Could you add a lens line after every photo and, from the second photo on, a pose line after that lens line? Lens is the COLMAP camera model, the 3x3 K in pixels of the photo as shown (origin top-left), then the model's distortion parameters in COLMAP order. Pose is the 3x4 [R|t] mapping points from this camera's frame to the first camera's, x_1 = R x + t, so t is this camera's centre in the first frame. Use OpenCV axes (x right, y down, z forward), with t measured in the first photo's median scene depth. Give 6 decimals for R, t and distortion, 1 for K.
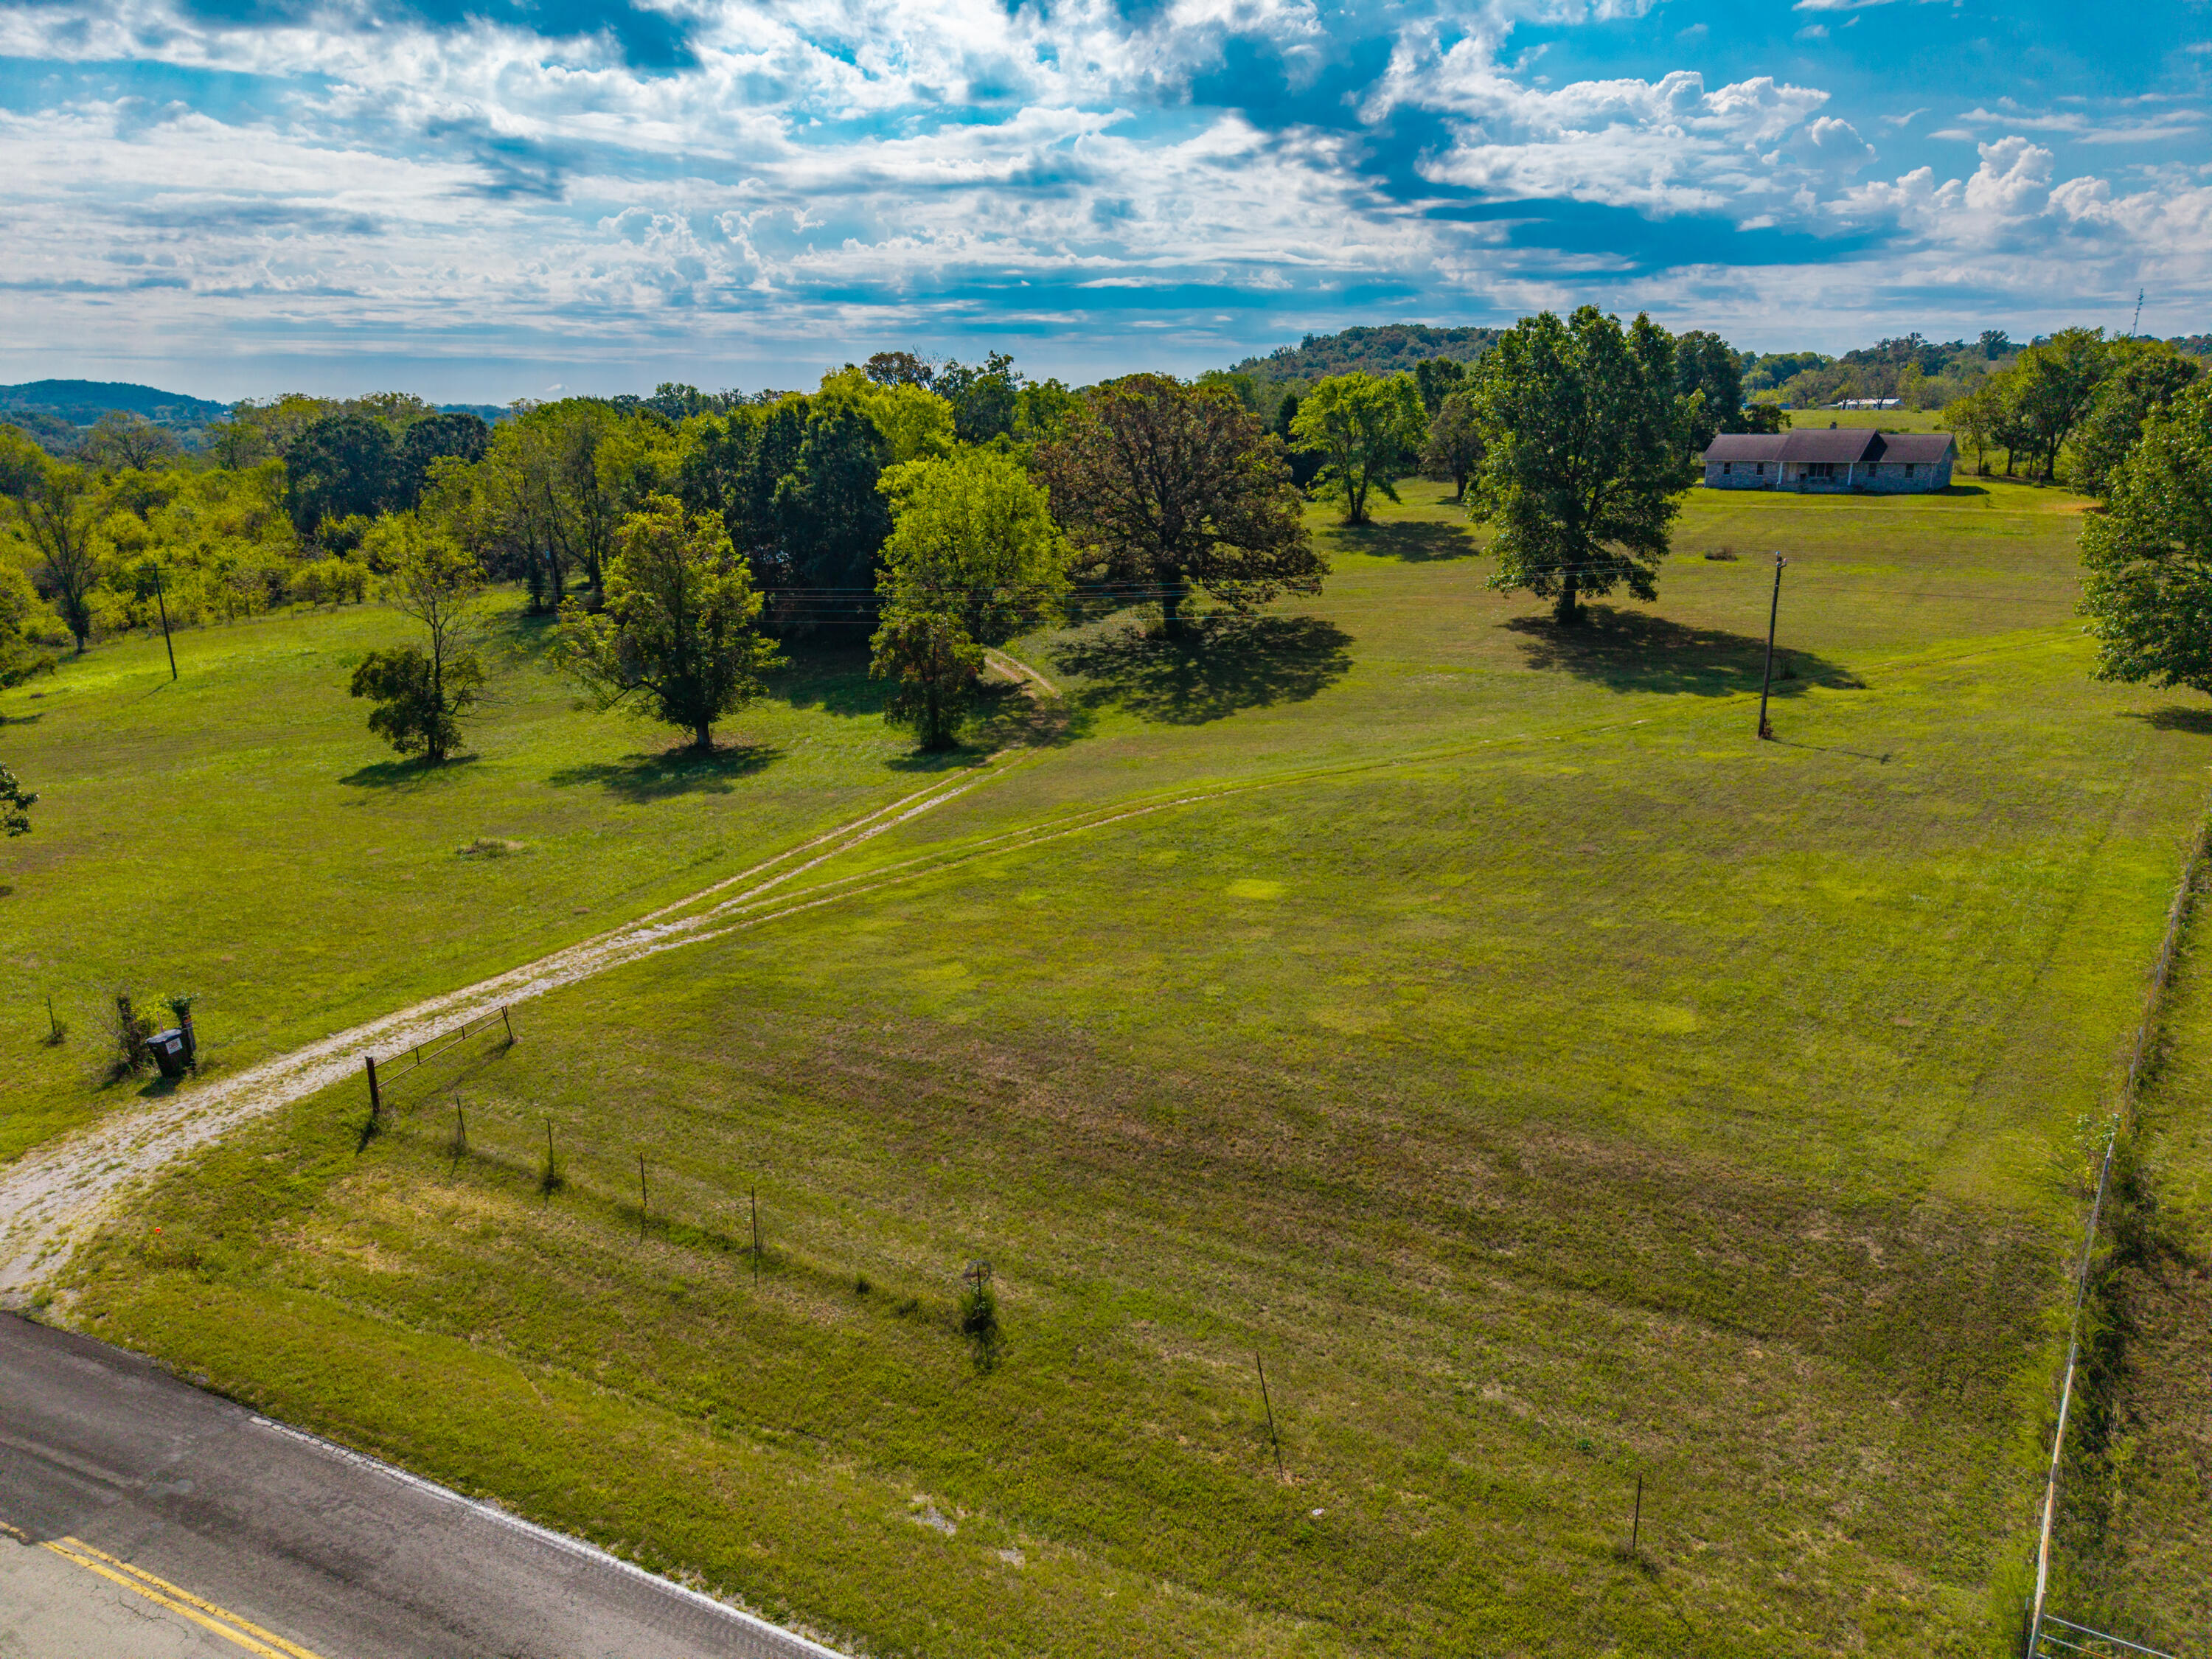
lens RADIAL K [[1496.1, 0, 1109.6], [0, 1496.1, 849.8], [0, 0, 1]] dist [0.006693, 0.000485]
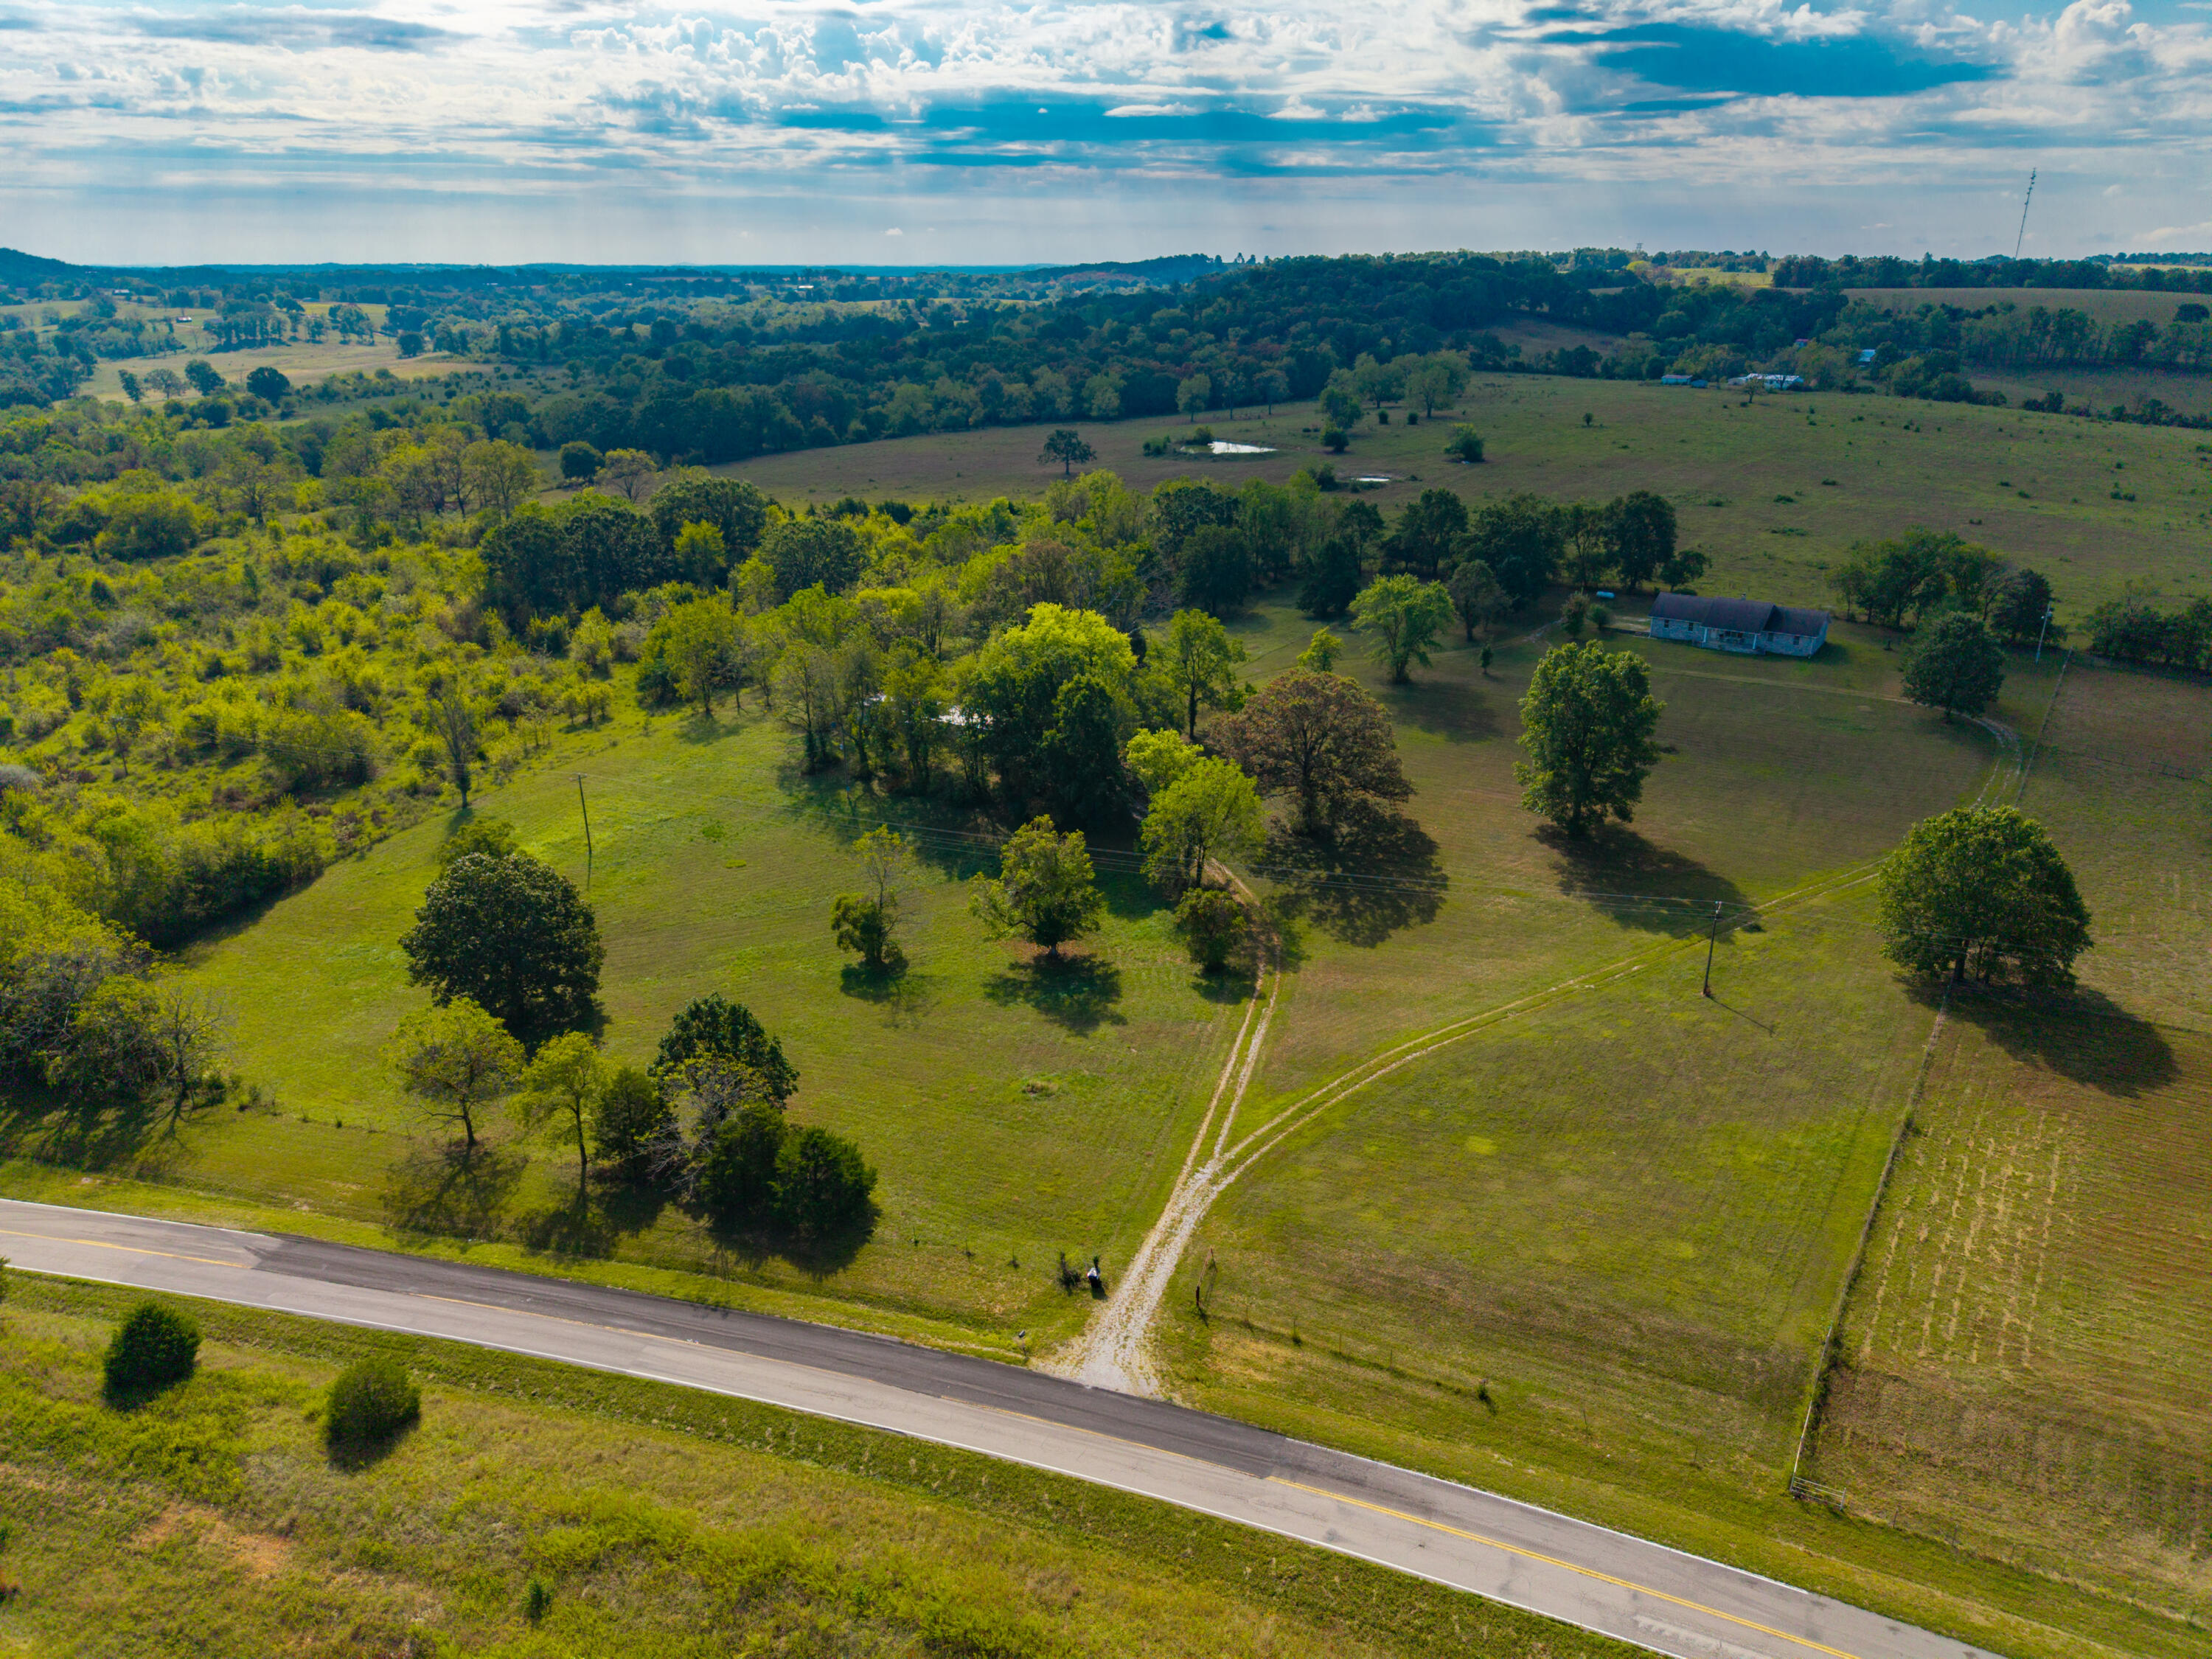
lens RADIAL K [[1493.0, 0, 1091.5], [0, 1493.0, 829.3], [0, 0, 1]] dist [0.007982, 0.001286]
pose [[0.998786, -0.027644, 0.040761, -0.483267], [0.024148, 0.996181, 0.083904, -0.558969], [-0.042925, -0.082818, 0.995640, -0.969667]]
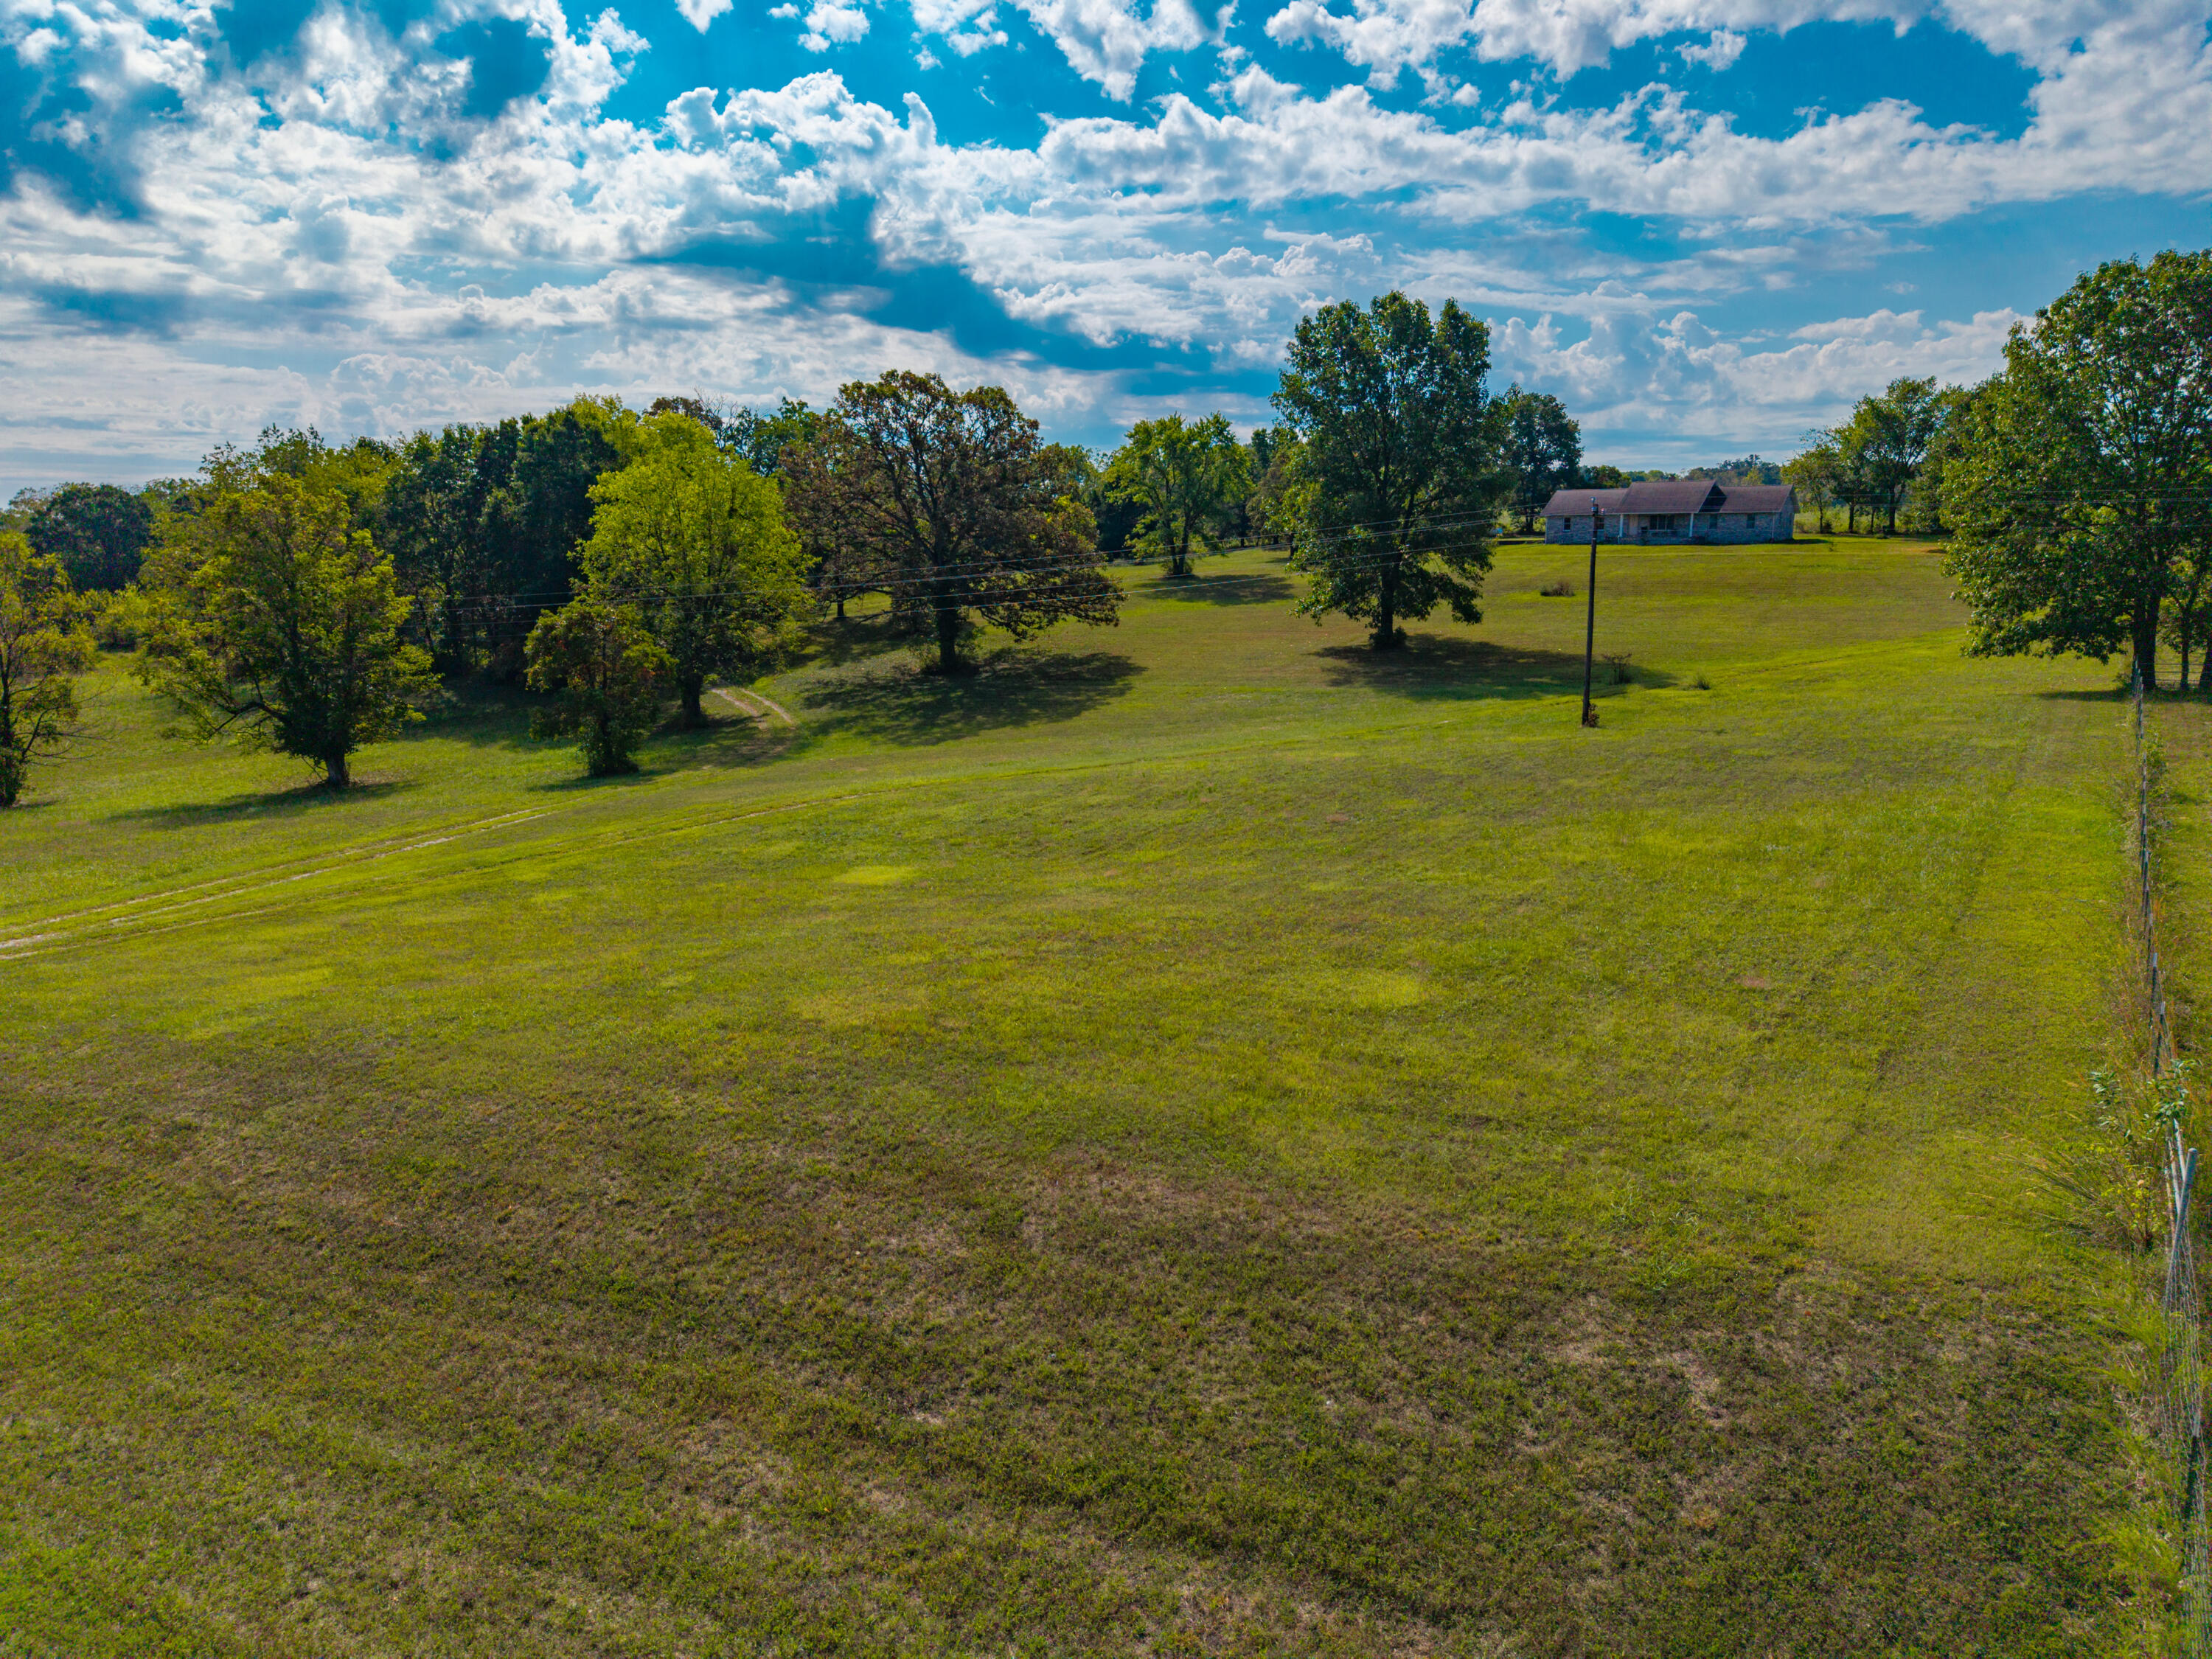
lens RADIAL K [[1498.3, 0, 1117.5], [0, 1498.3, 841.0], [0, 0, 1]] dist [0.020671, -0.016001]
pose [[0.996833, -0.013317, 0.078396, 0.143106], [0.020073, 0.996090, -0.086032, 0.066509], [-0.076944, 0.087333, 0.993203, 0.261177]]
